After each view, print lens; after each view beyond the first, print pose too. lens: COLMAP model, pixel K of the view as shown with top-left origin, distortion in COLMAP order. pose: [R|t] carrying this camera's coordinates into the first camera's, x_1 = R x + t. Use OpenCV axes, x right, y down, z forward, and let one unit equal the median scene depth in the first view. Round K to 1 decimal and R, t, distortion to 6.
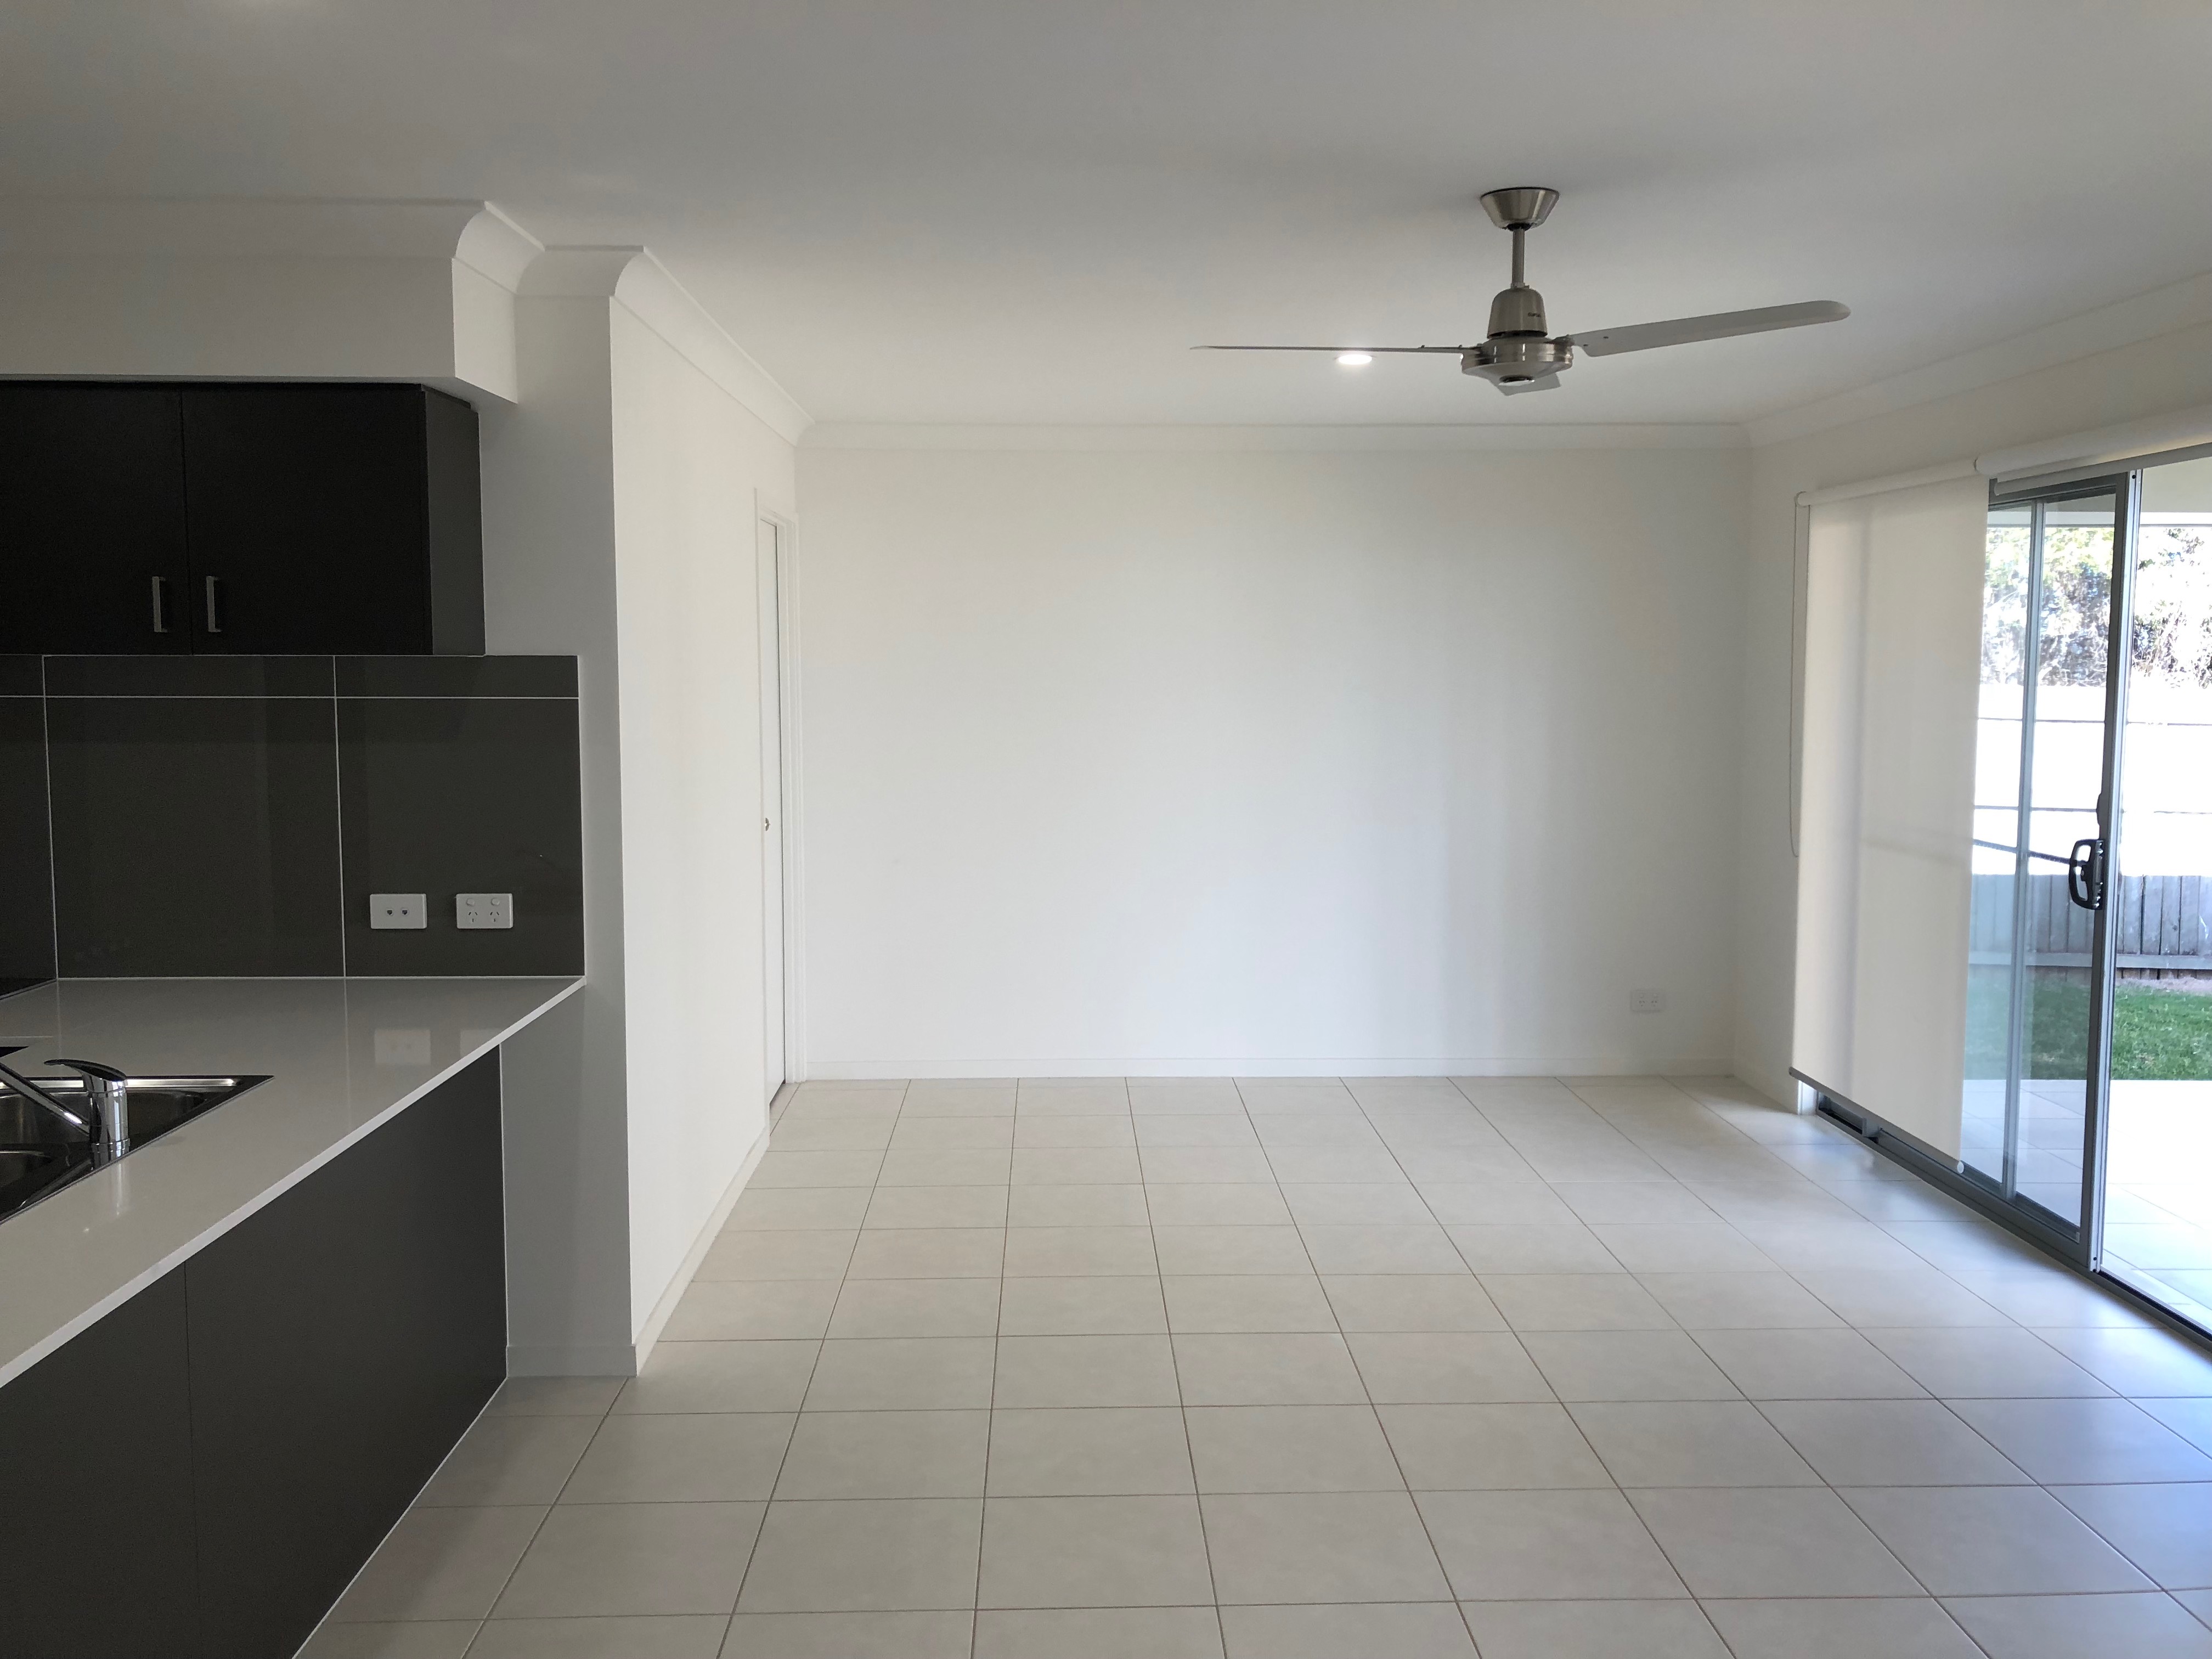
lens RADIAL K [[1840.9, 0, 1096.0], [0, 1840.9, 828.8], [0, 0, 1]] dist [0.051492, -0.043385]
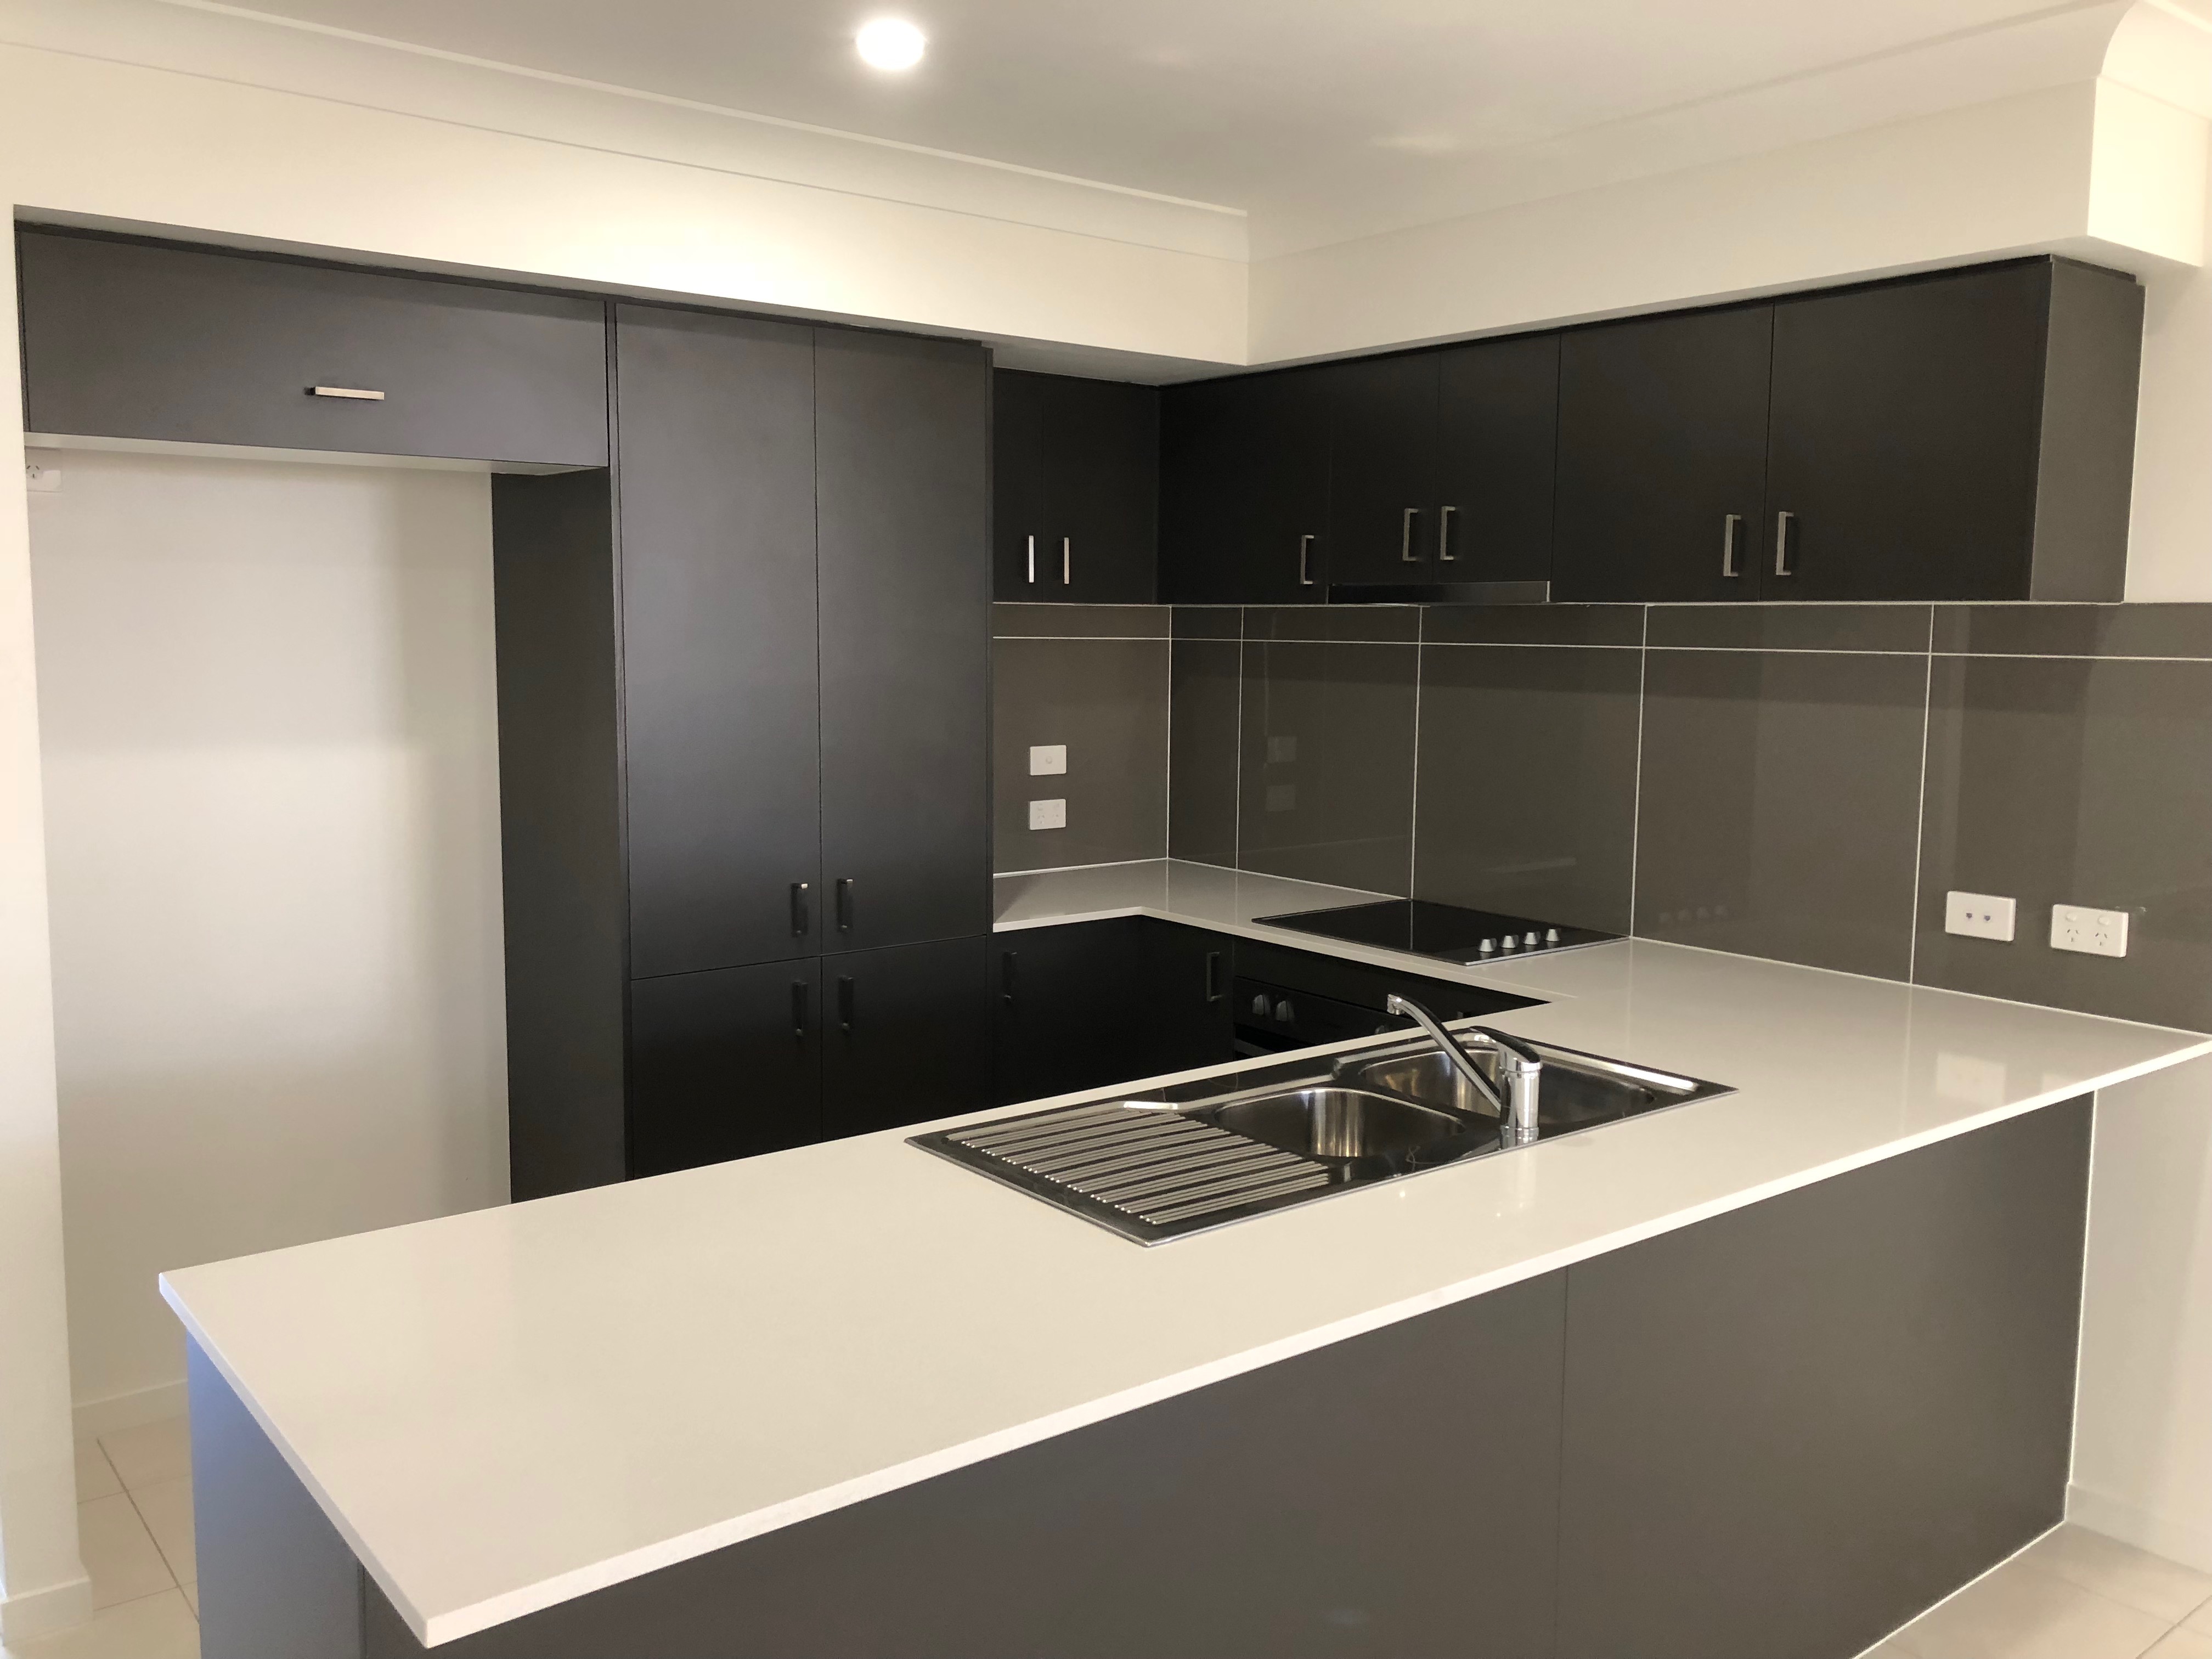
lens RADIAL K [[1840.9, 0, 1121.2], [0, 1840.9, 822.3], [0, 0, 1]] dist [0.051492, -0.043385]
pose [[0.599639, 0.095792, -0.794517, 0.046024], [-0.083030, 0.994899, 0.057287, -0.012465], [0.795952, 0.031617, 0.604534, 0.203910]]
